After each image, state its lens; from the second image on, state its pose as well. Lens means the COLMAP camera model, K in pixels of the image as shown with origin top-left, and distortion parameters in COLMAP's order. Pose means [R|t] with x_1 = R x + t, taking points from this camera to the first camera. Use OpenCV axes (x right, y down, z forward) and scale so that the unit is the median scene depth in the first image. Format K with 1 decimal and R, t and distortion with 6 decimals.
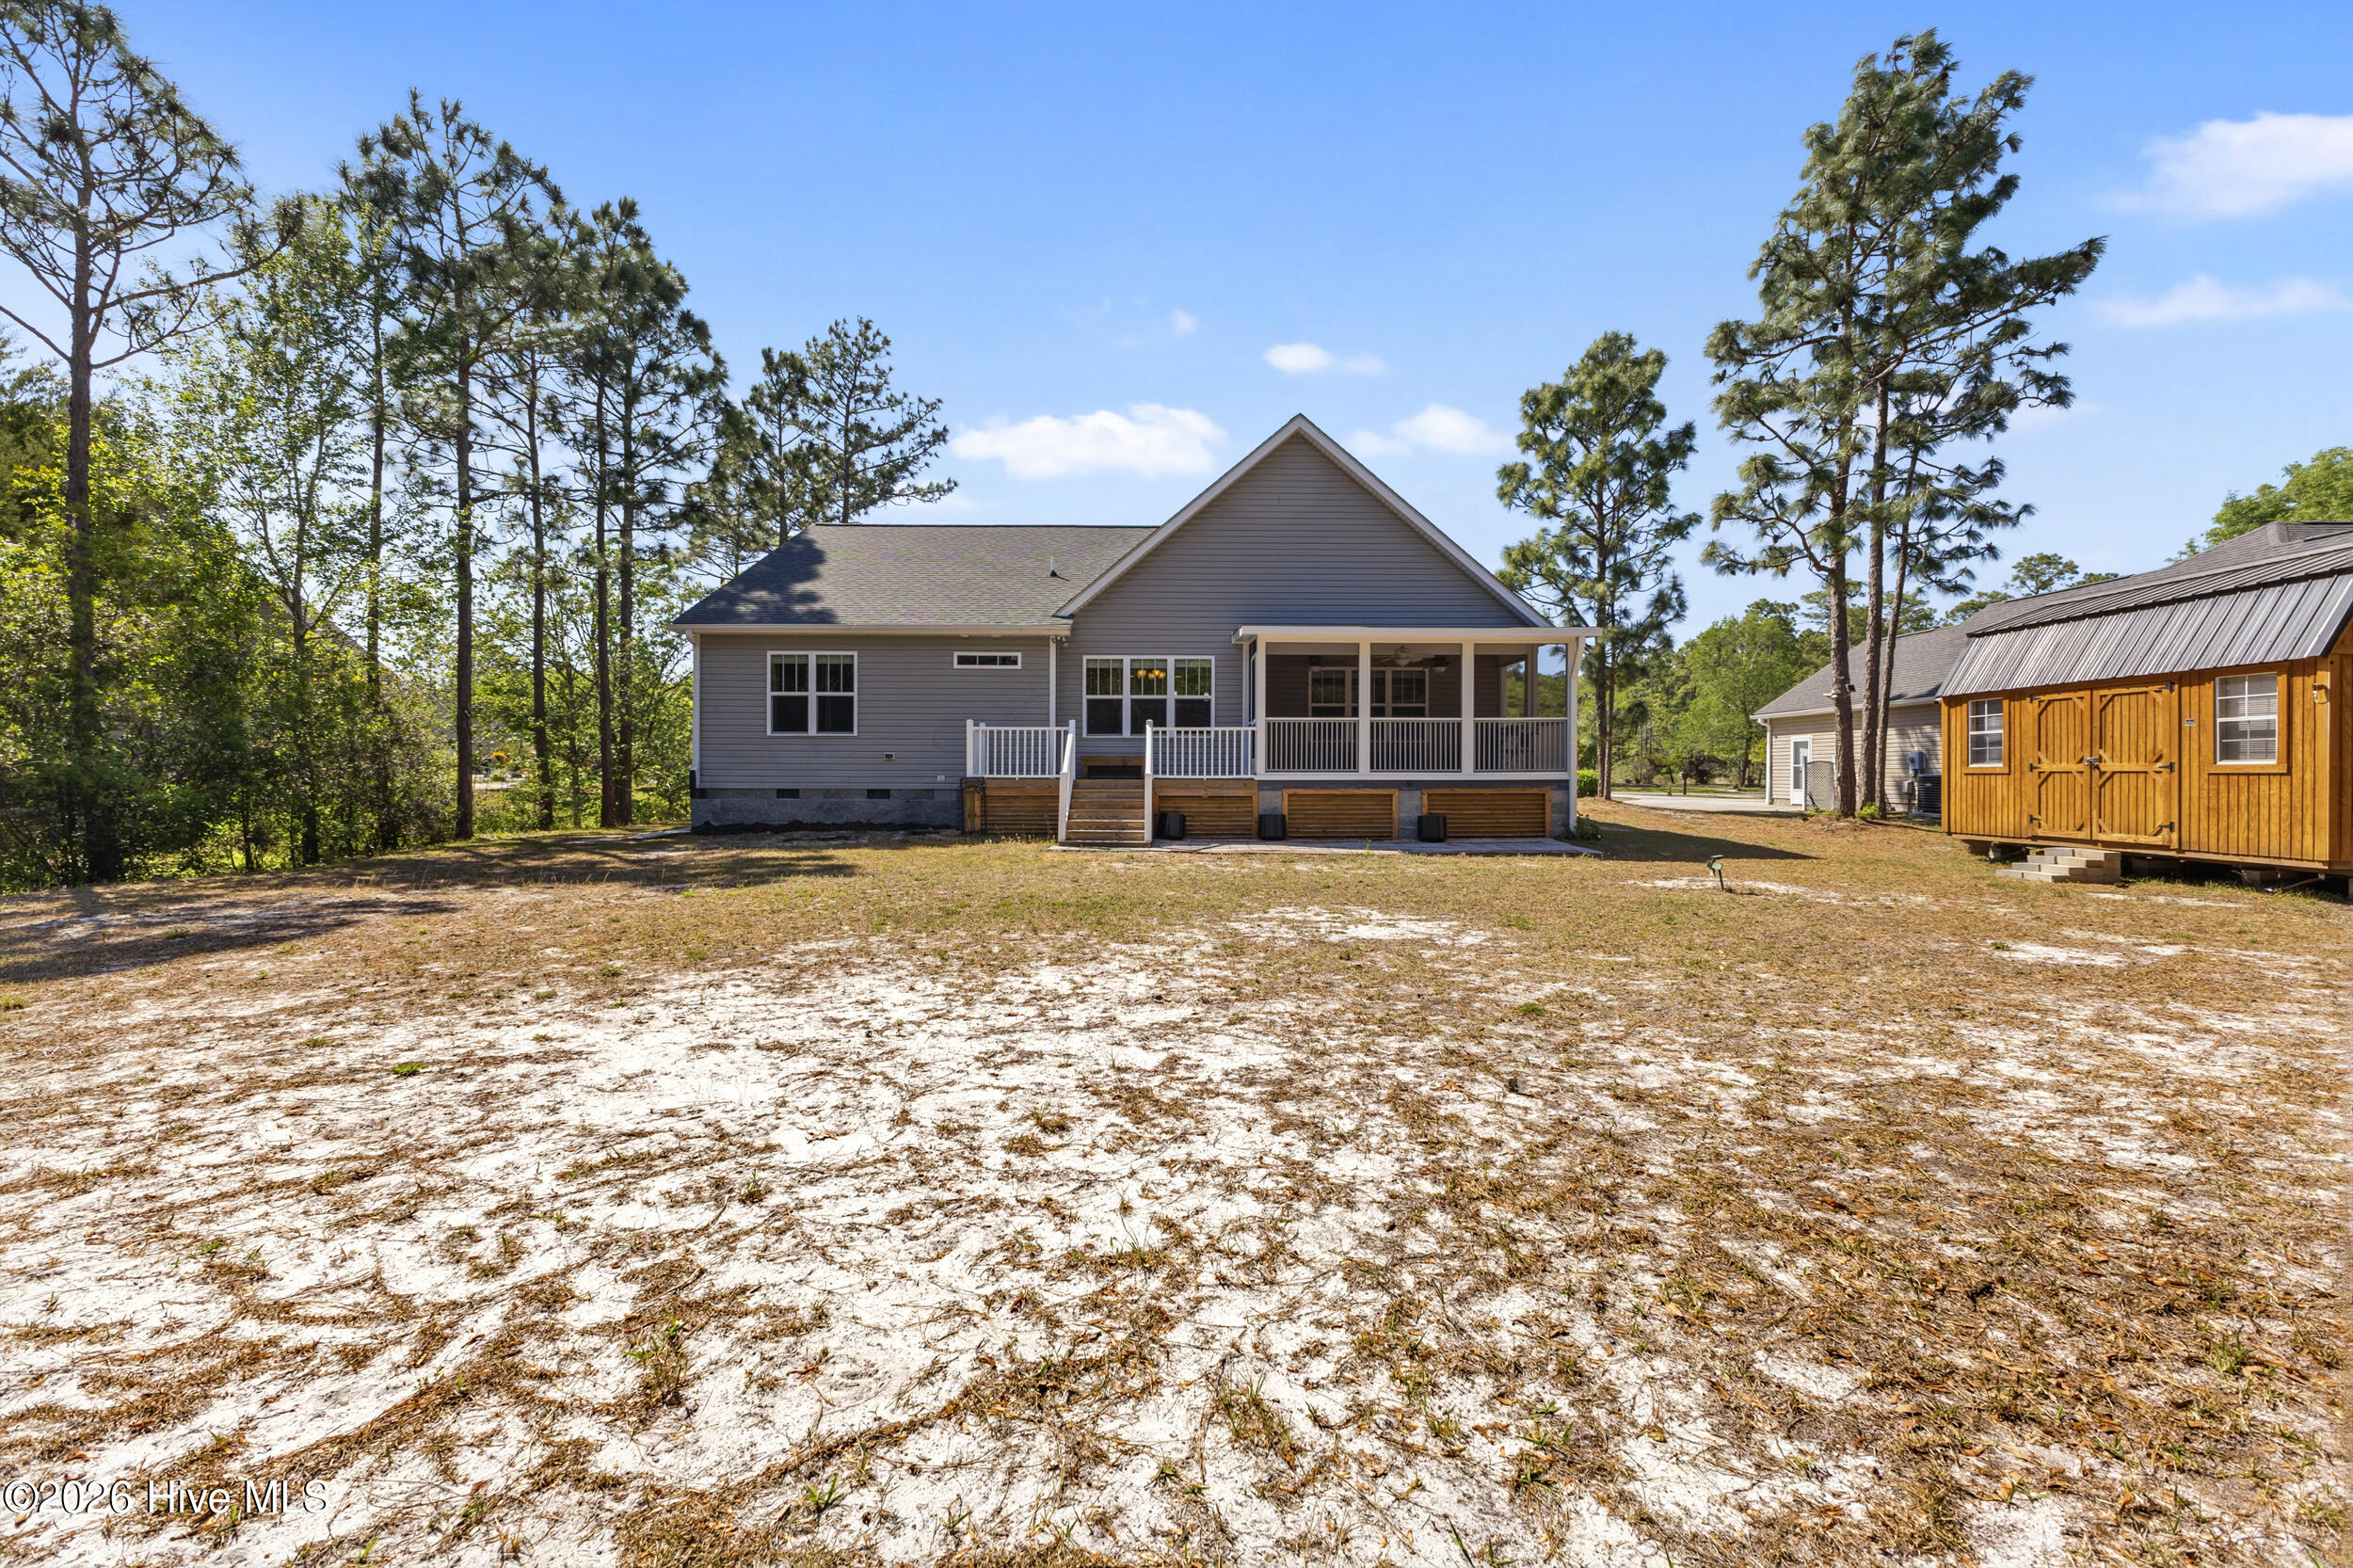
lens RADIAL K [[996.4, 0, 1185.1], [0, 996.4, 777.4], [0, 0, 1]] dist [-0.000360, 0.000023]
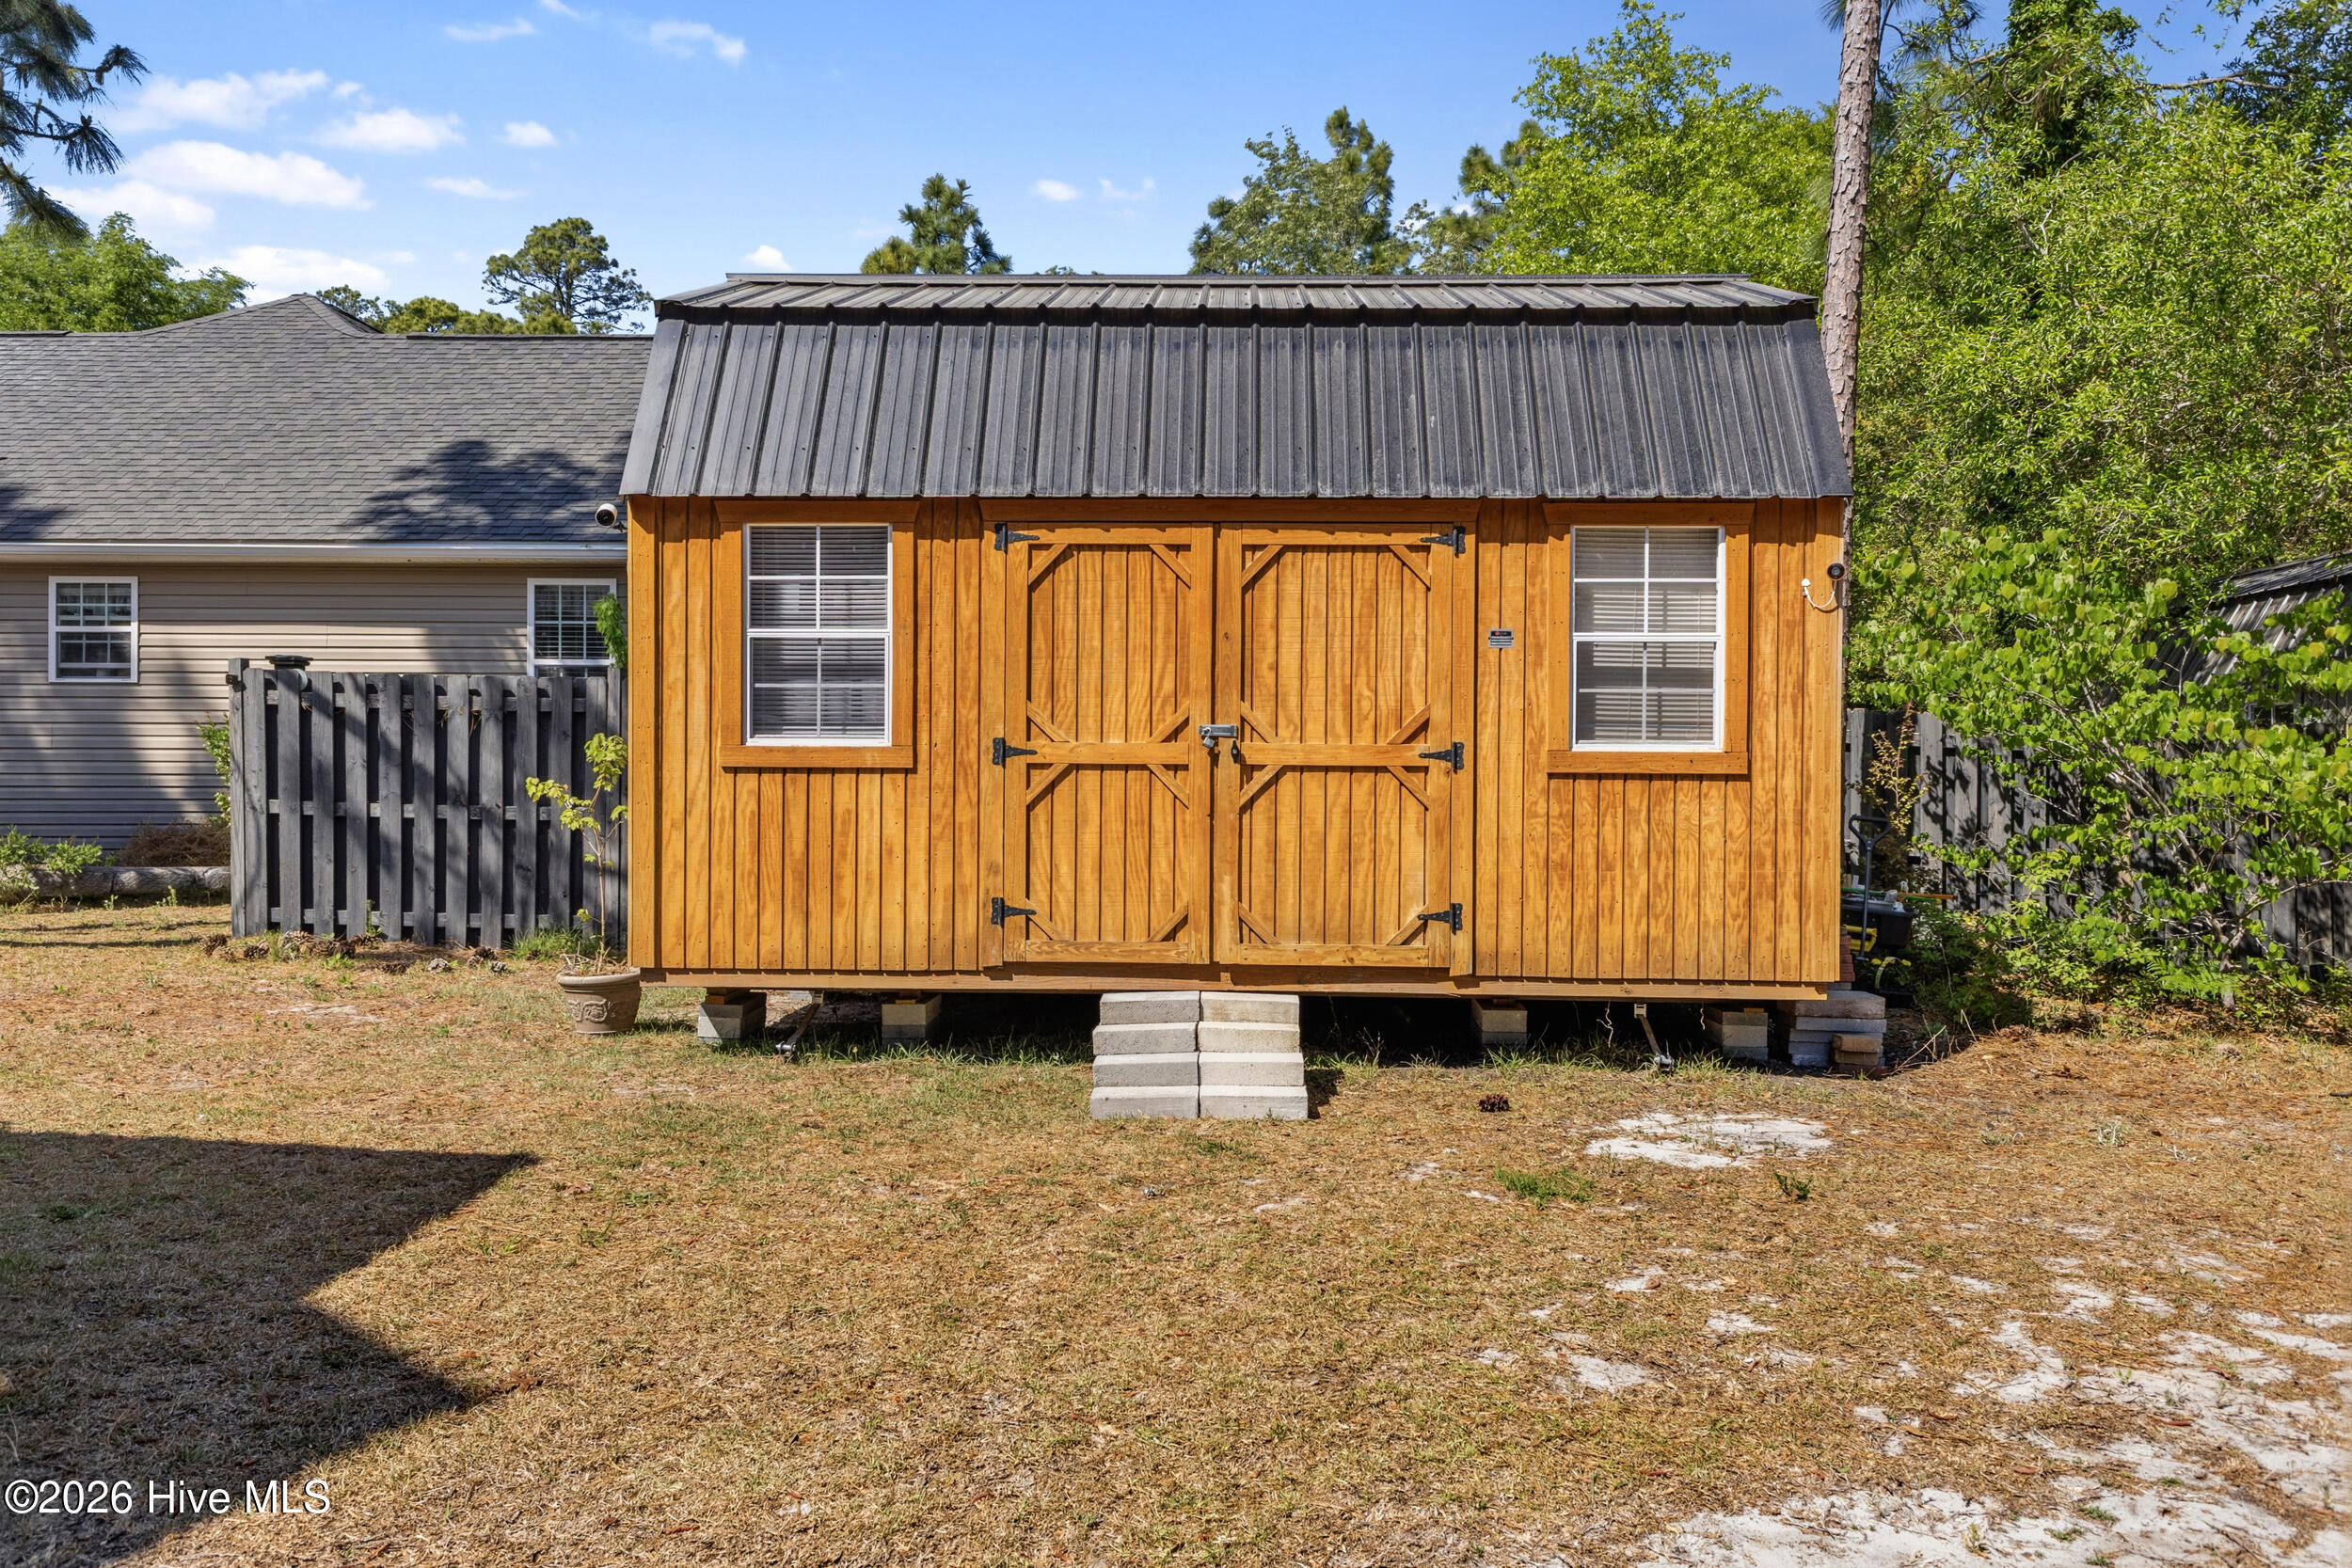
lens RADIAL K [[1784.4, 0, 1176.0], [0, 1784.4, 784.0], [0, 0, 1]] dist [0.001928, 0.001877]
pose [[0.053240, -0.013552, 0.998490, 0.215731], [-0.004163, 0.999896, 0.013793, -0.005738], [-0.998573, -0.004891, 0.053178, 0.710875]]
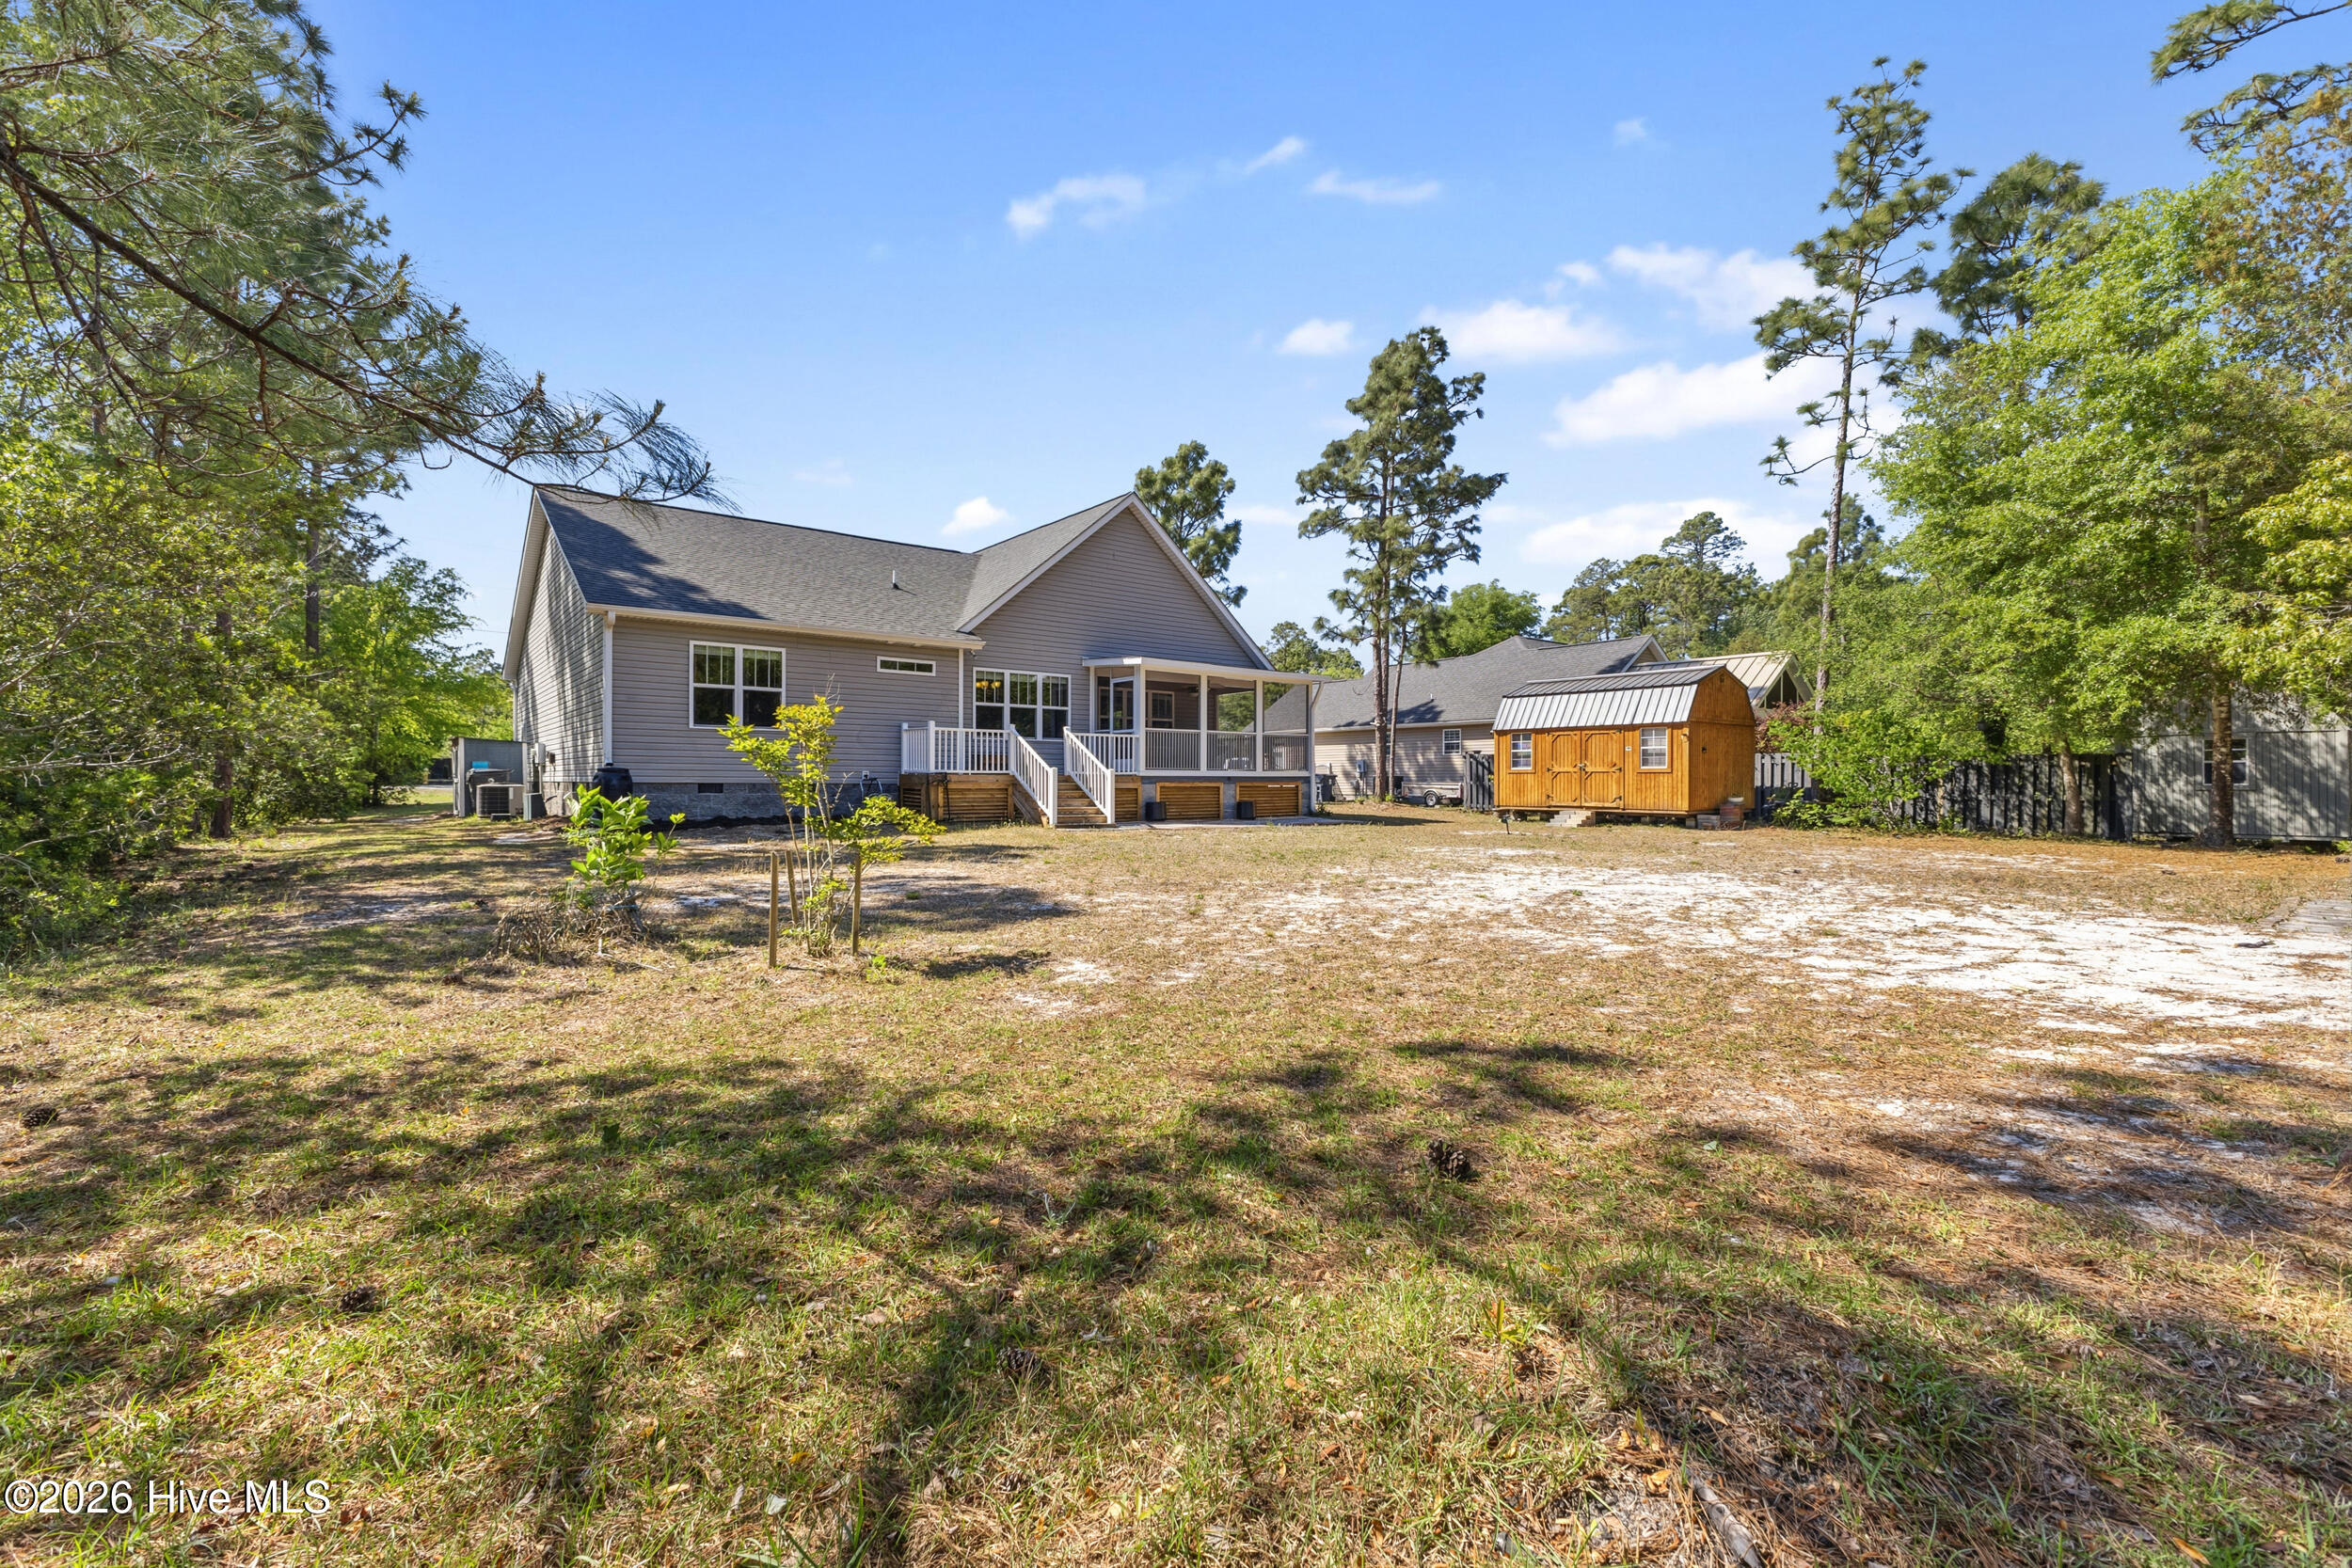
lens RADIAL K [[995.9, 0, 1184.6], [0, 995.9, 777.4], [0, 0, 1]] dist [-0.000360, 0.000023]
pose [[0.792355, 0.004622, 0.610043, -0.674626], [-0.001076, 0.999980, -0.006179, 0.013025], [-0.610059, 0.004239, 0.792344, -0.067562]]
